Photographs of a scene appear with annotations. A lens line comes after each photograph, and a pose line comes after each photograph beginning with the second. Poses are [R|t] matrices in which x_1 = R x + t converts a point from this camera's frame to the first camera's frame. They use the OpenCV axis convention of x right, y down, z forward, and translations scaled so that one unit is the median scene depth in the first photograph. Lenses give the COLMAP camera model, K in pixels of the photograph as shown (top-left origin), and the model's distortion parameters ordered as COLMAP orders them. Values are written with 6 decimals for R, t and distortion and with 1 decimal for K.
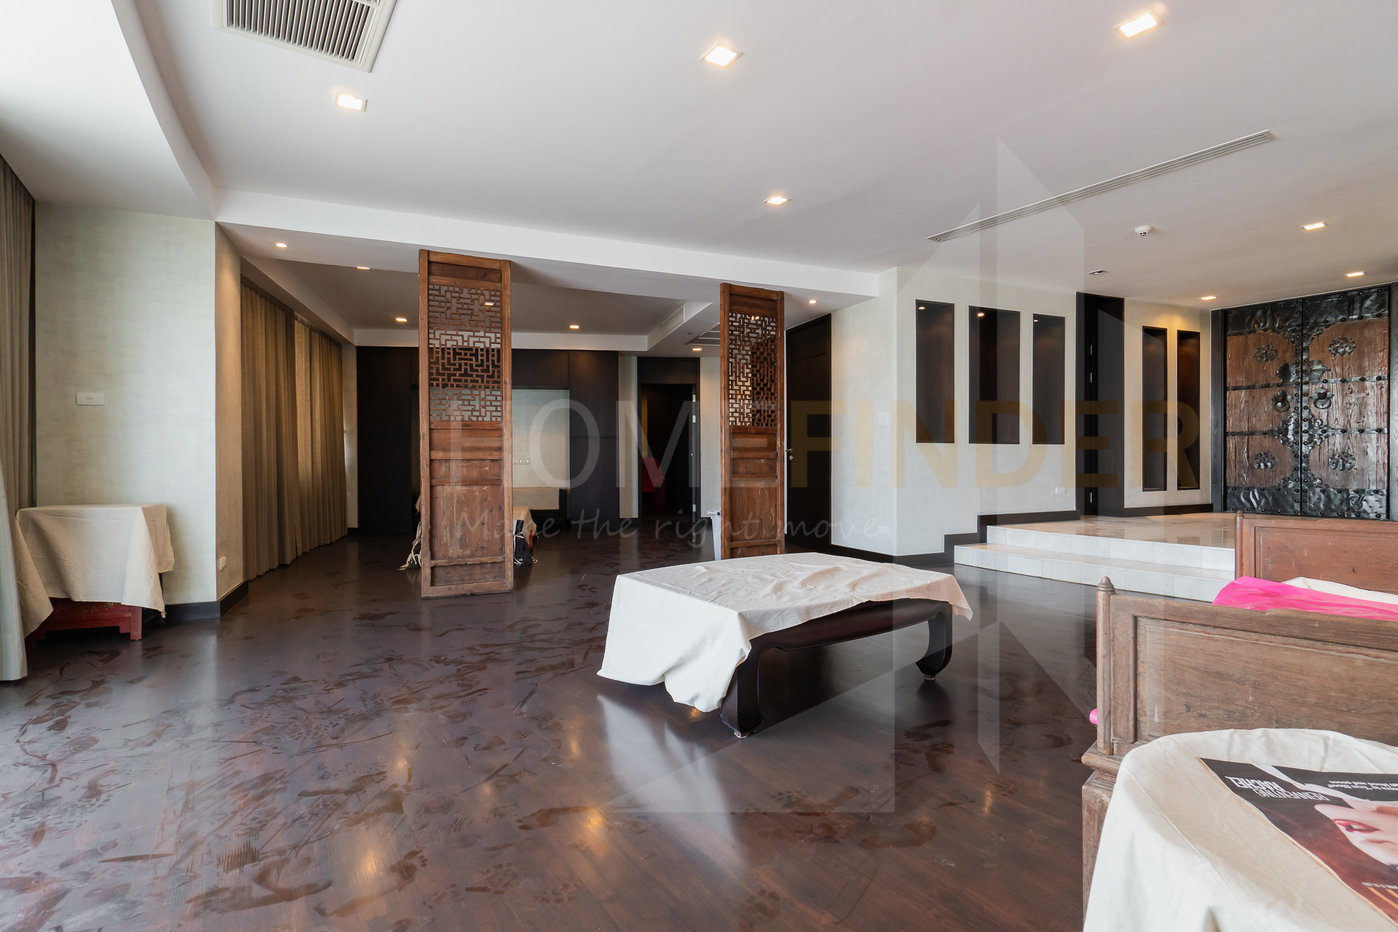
lens RADIAL K [[665.4, 0, 702.4], [0, 665.4, 464.5], [0, 0, 1]] dist [-0.006229, 0.000482]
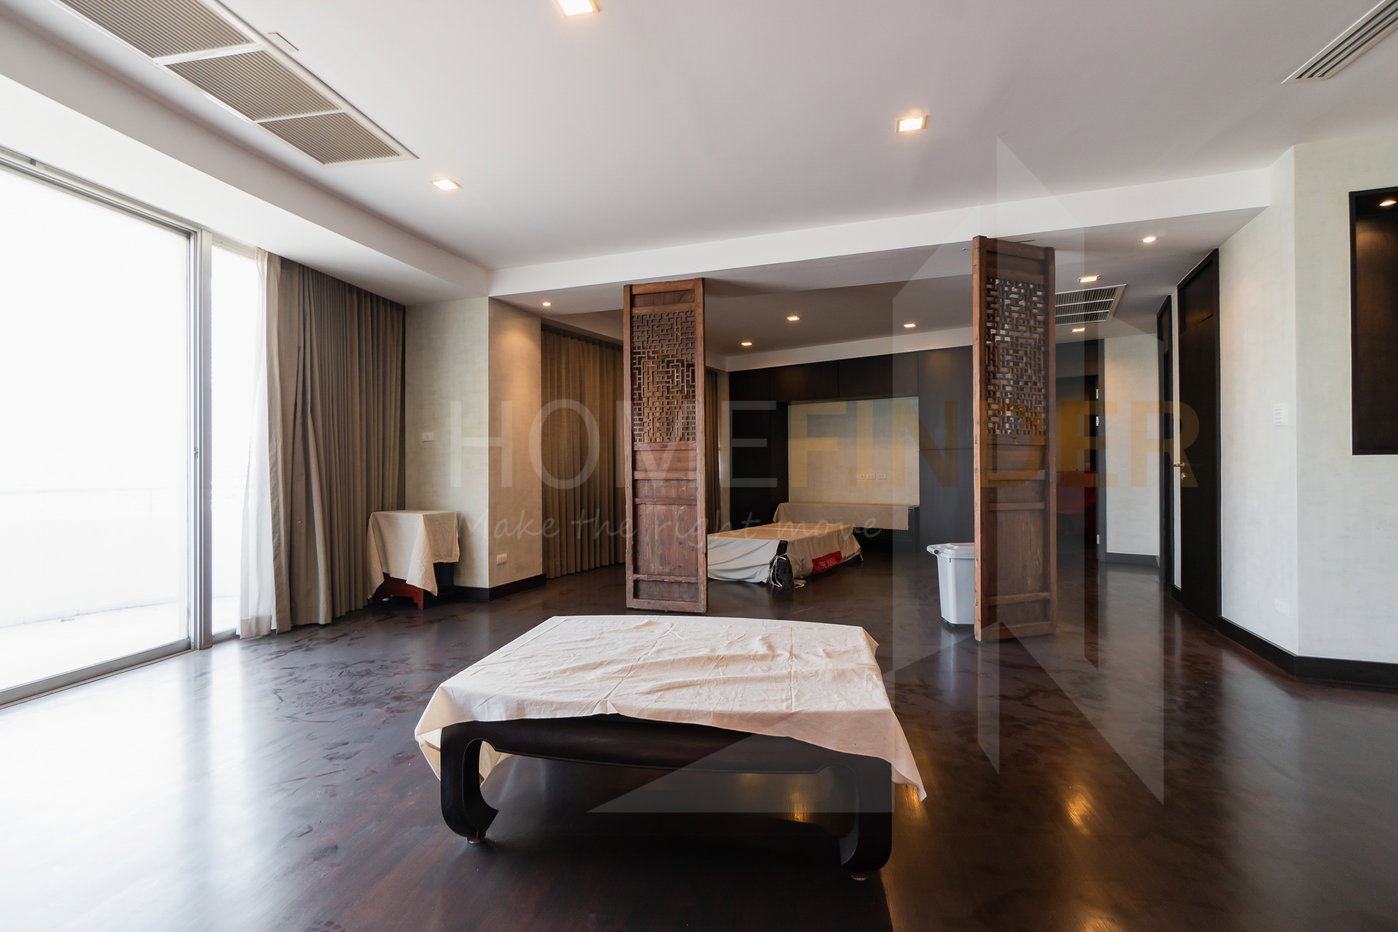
lens RADIAL K [[665.4, 0, 691.1], [0, 665.4, 466.9], [0, 0, 1]] dist [-0.006229, 0.000482]
pose [[0.714799, -0.002916, -0.699324, 0.397258], [-0.002799, 0.999971, -0.007029, -0.020088], [0.699325, 0.006982, 0.714770, 0.294015]]
